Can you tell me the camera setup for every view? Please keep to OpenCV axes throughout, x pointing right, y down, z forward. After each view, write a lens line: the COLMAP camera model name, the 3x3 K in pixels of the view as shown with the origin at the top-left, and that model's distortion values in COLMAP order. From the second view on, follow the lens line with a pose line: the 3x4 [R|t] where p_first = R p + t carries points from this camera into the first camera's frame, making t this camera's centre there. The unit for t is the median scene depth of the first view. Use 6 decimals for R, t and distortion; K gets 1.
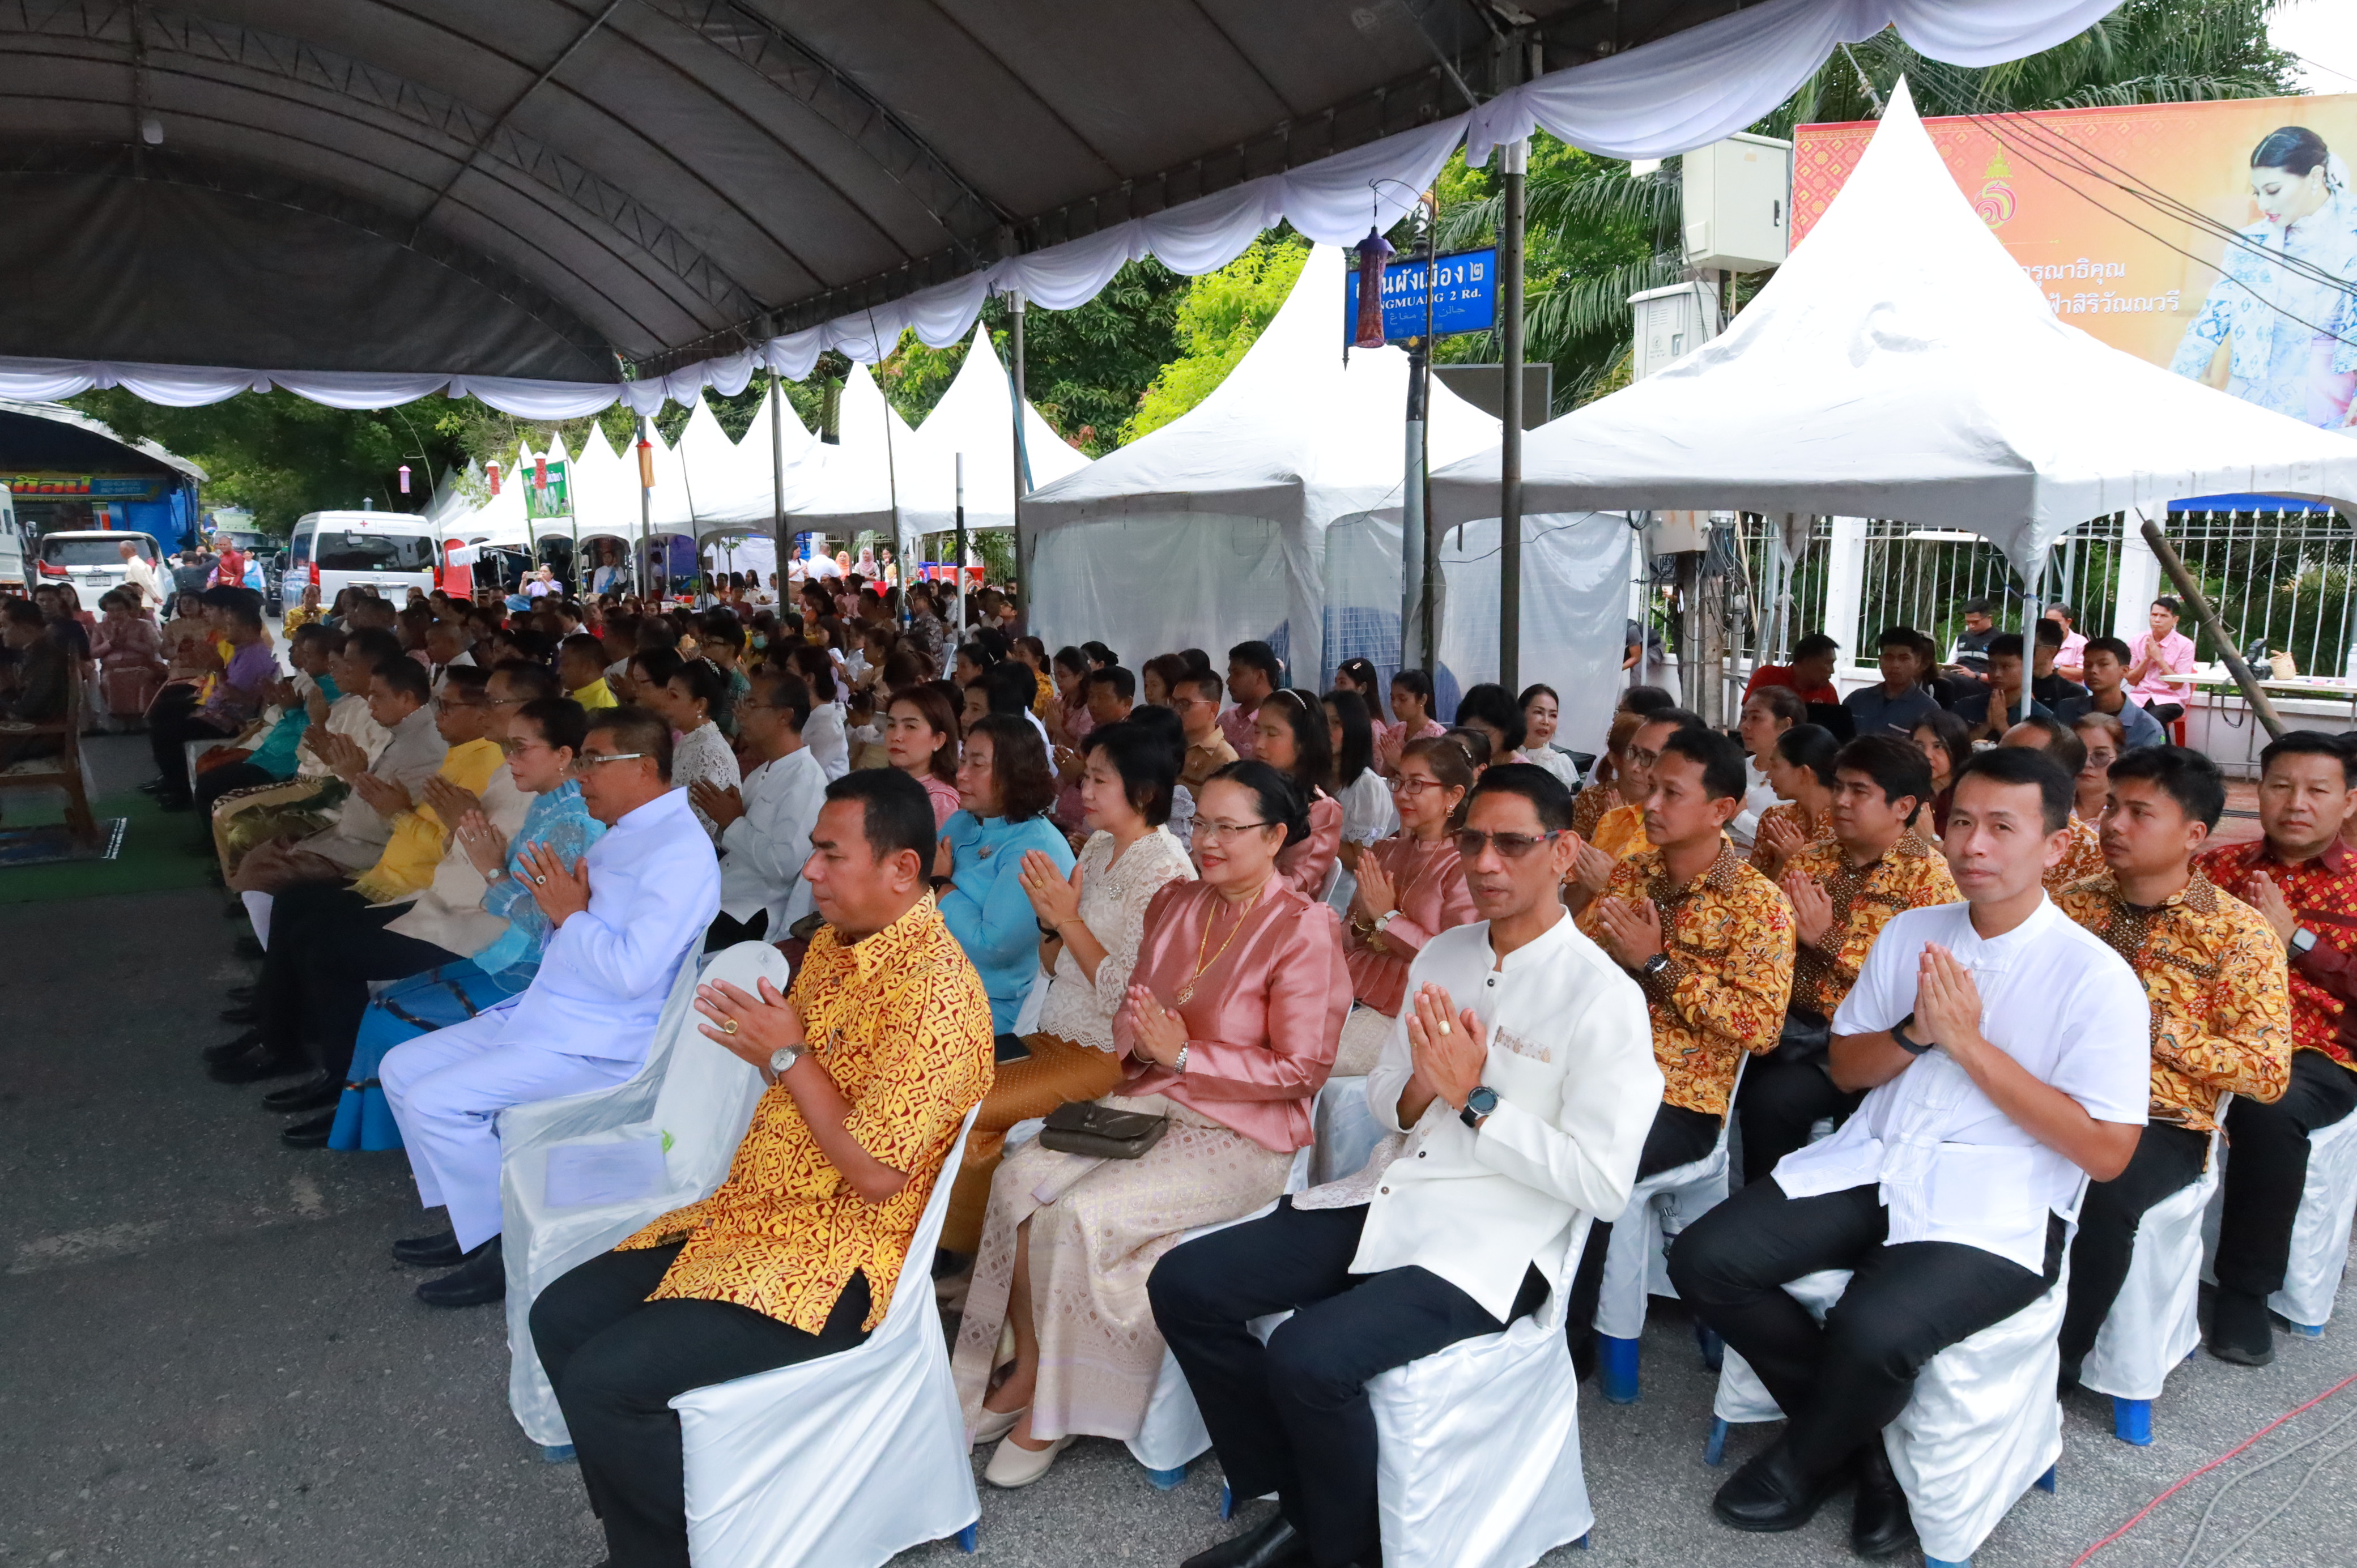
lens RADIAL K [[1569.2, 0, 1178.5], [0, 1569.2, 784.0], [0, 0, 1]] dist [0.037630, -0.045403]
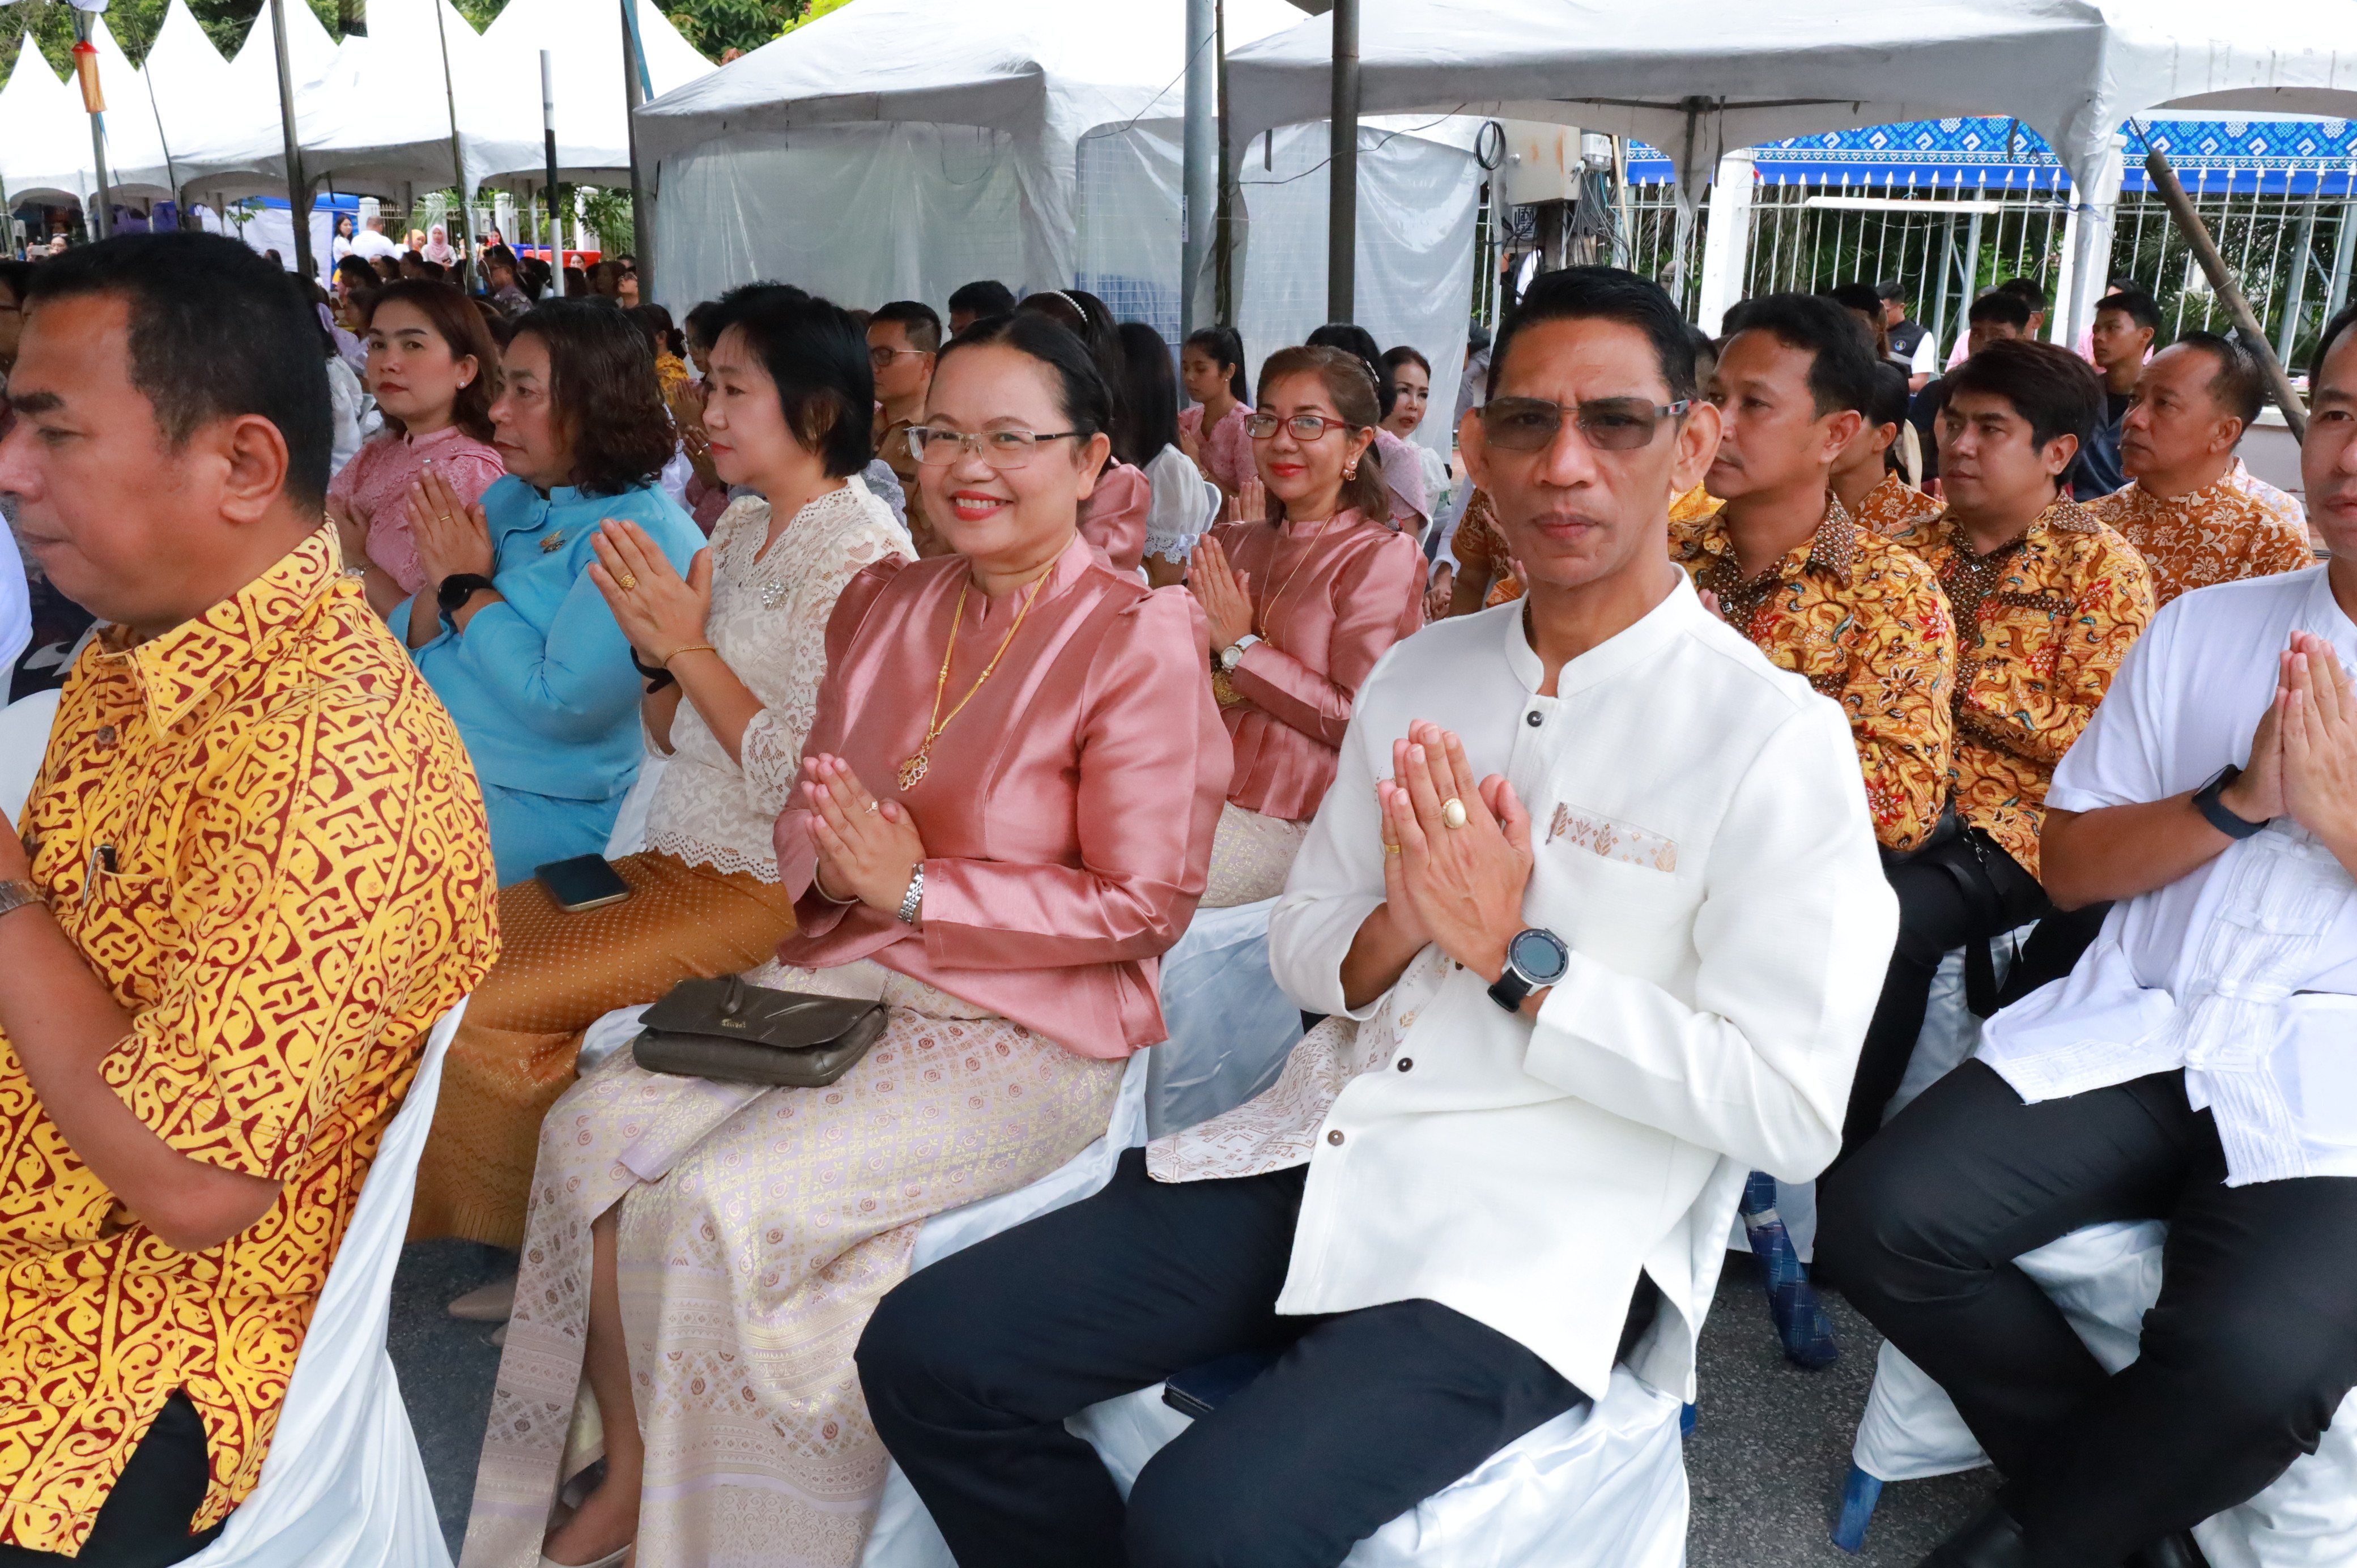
lens RADIAL K [[2014.5, 0, 1178.5], [0, 2014.5, 784.0], [0, 0, 1]] dist [0.004640, 0.011356]
pose [[0.988659, -0.023686, 0.148296, -0.008434], [0.005447, 0.992490, 0.122205, 0.060952], [-0.150077, -0.120012, 0.981363, 0.347824]]
